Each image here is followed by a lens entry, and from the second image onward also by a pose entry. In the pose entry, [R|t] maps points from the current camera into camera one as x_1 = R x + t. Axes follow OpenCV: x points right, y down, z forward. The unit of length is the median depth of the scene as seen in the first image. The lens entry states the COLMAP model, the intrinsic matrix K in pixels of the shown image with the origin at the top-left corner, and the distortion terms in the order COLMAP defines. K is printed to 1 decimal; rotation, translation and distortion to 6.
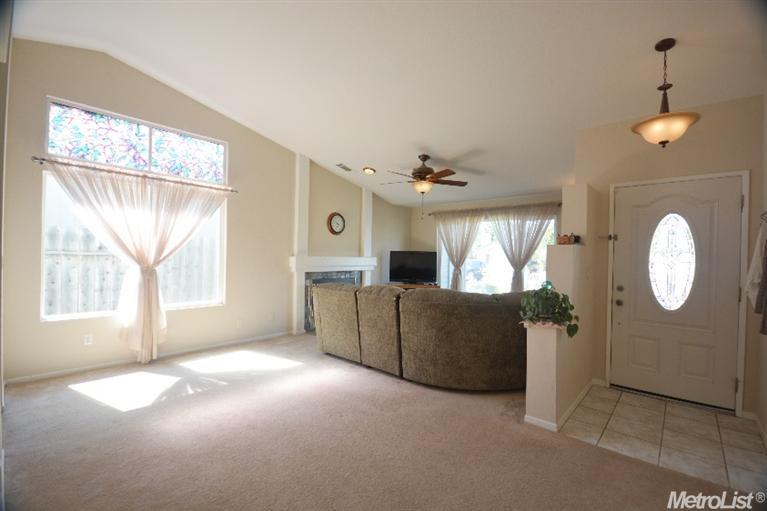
lens RADIAL K [[340.4, 0, 383.5], [0, 340.4, 255.5], [0, 0, 1]] dist [0.012480, -0.014352]
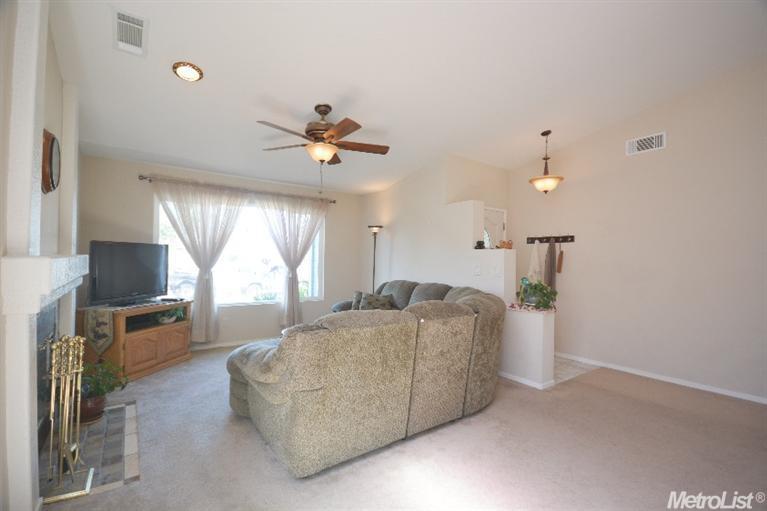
lens RADIAL K [[352.9, 0, 383.5], [0, 352.9, 255.5], [0, 0, 1]] dist [-0.002730, -0.000076]
pose [[0.193431, -0.010738, 0.981055, -0.446760], [-0.018835, 0.999715, 0.014656, -0.009551], [-0.980933, -0.021313, 0.193174, 0.602579]]
